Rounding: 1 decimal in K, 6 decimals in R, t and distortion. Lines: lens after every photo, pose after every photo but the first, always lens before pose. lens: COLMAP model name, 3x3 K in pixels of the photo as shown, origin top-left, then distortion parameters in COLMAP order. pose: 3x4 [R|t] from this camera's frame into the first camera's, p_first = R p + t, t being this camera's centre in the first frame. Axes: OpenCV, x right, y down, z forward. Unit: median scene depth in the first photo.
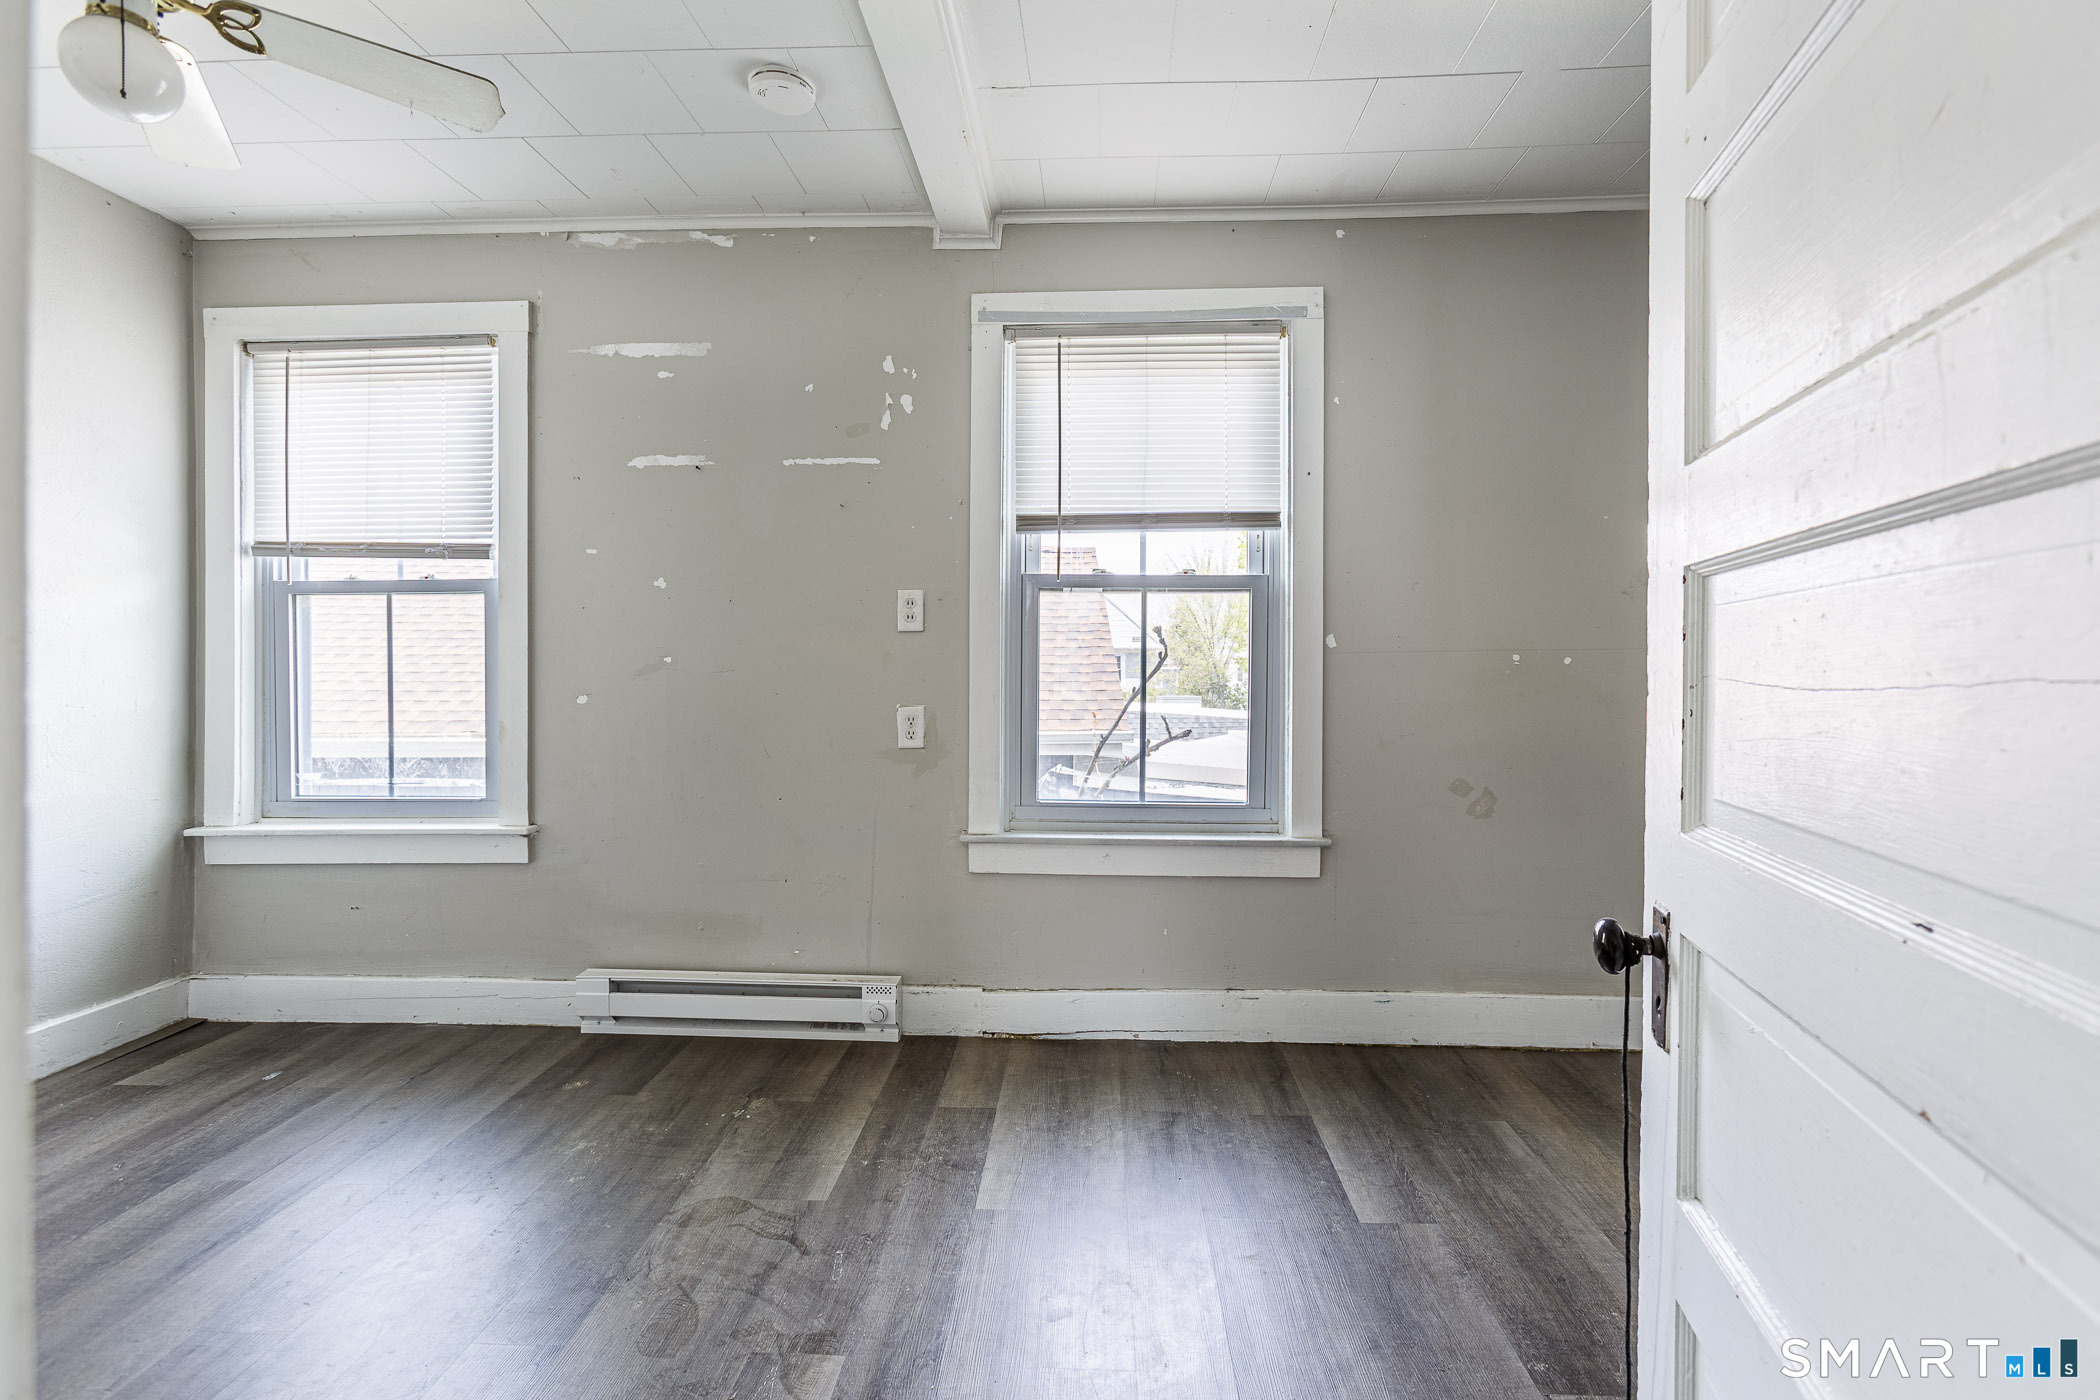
lens RADIAL K [[970.0, 0, 1051.2], [0, 970.0, 688.3], [0, 0, 1]] dist [0.002670, 0.003471]
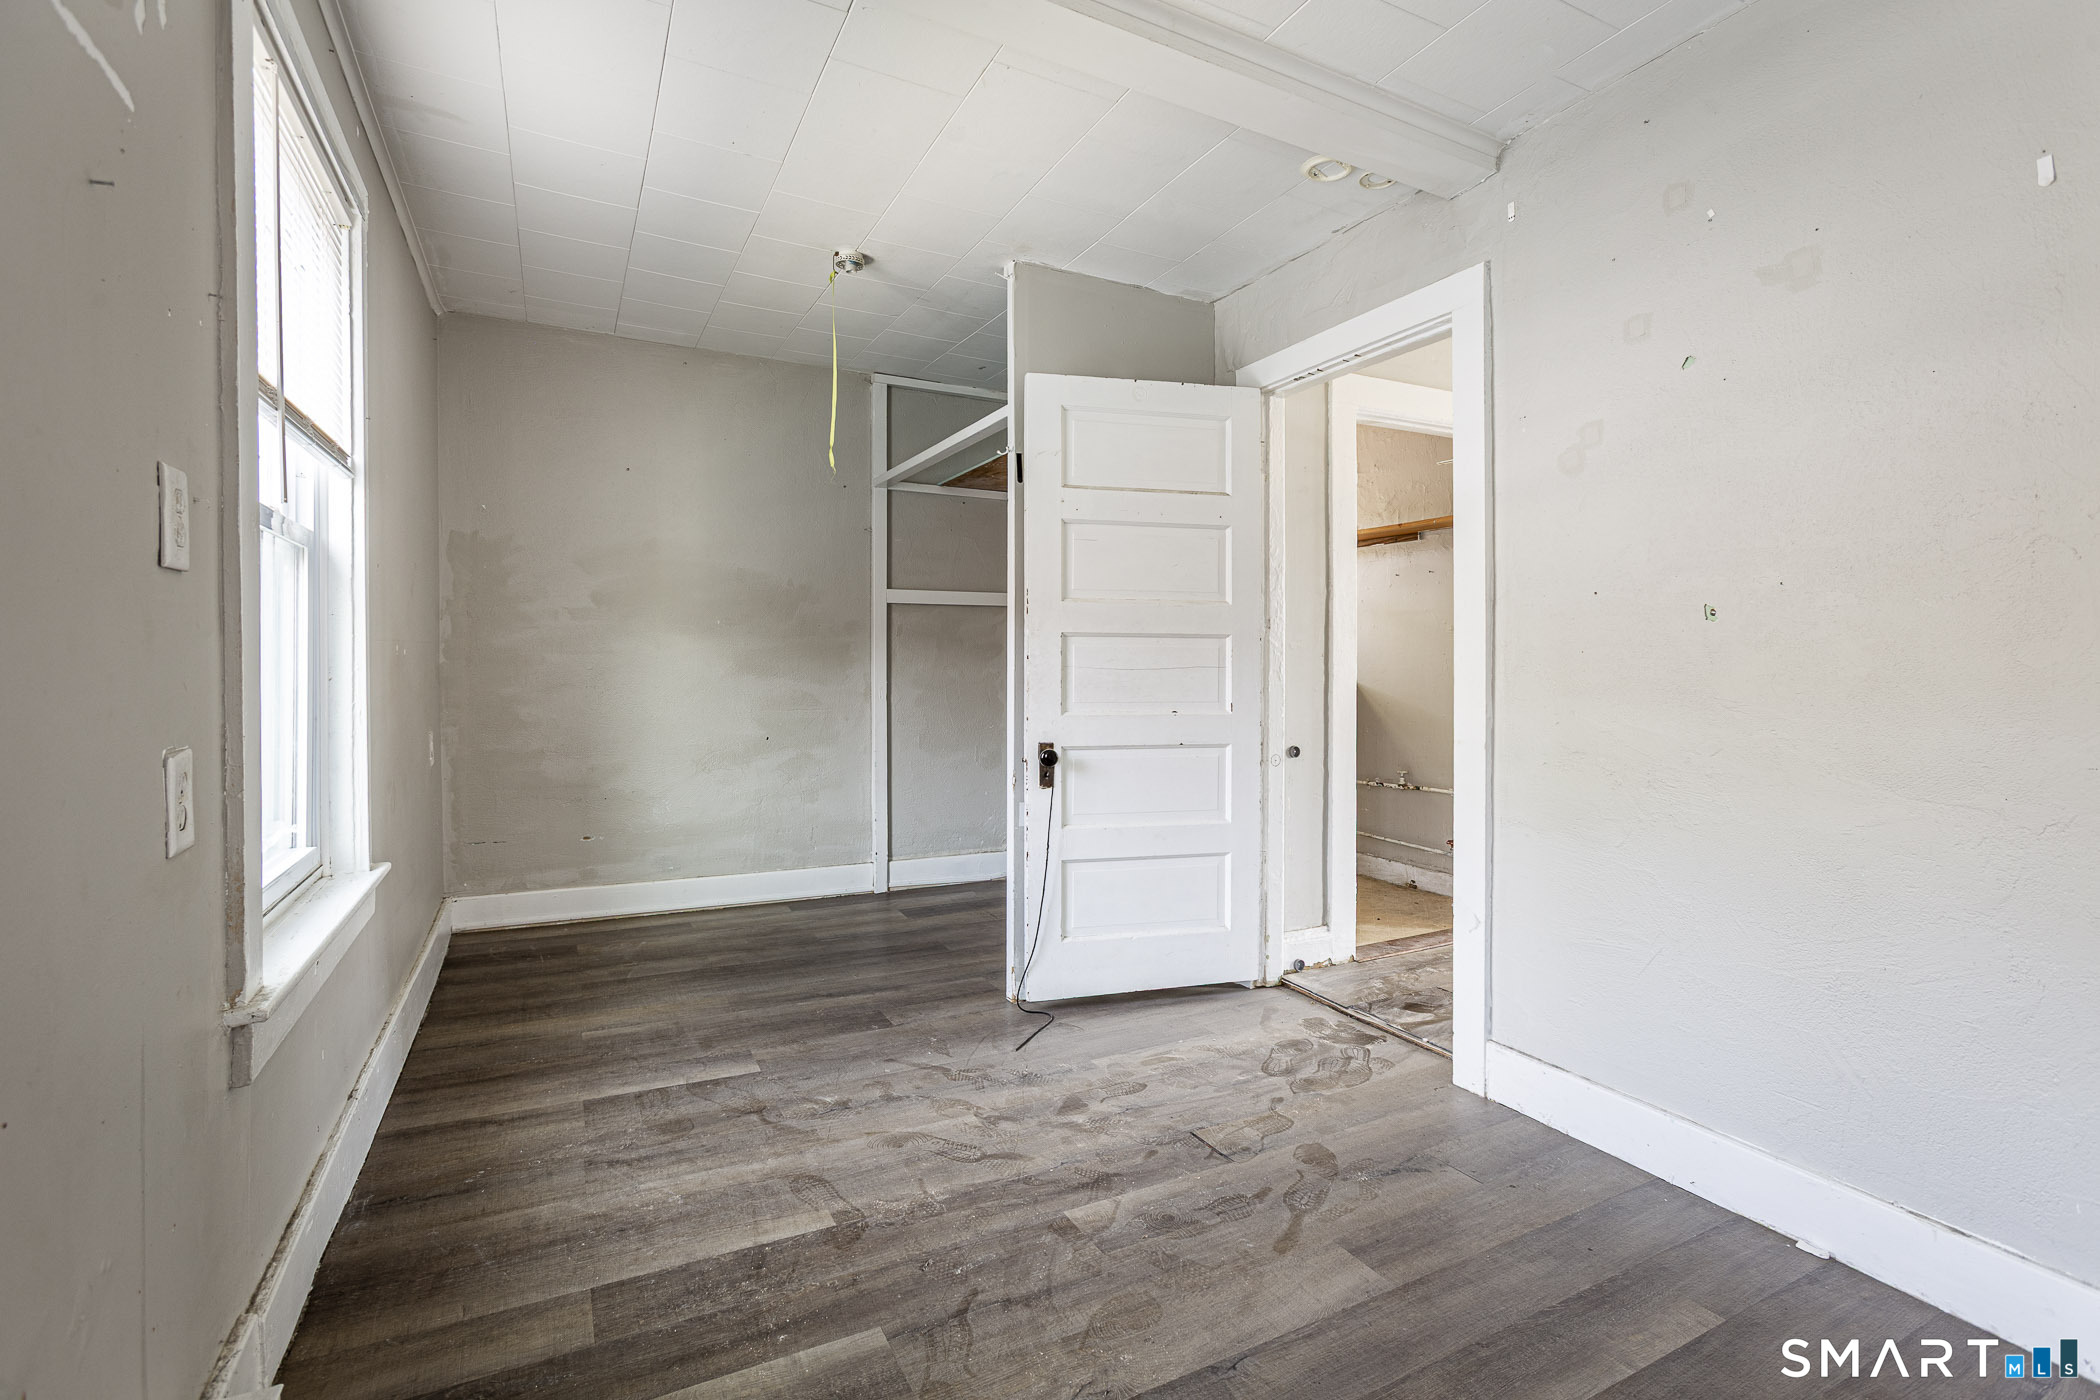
lens RADIAL K [[970.0, 0, 1054.1], [0, 970.0, 682.8], [0, 0, 1]] dist [0.002670, 0.003471]
pose [[-0.536813, -0.019858, 0.843468, -0.933687], [0.004162, 0.999648, 0.026184, -0.018747], [-0.843691, 0.017567, -0.536542, 1.251374]]
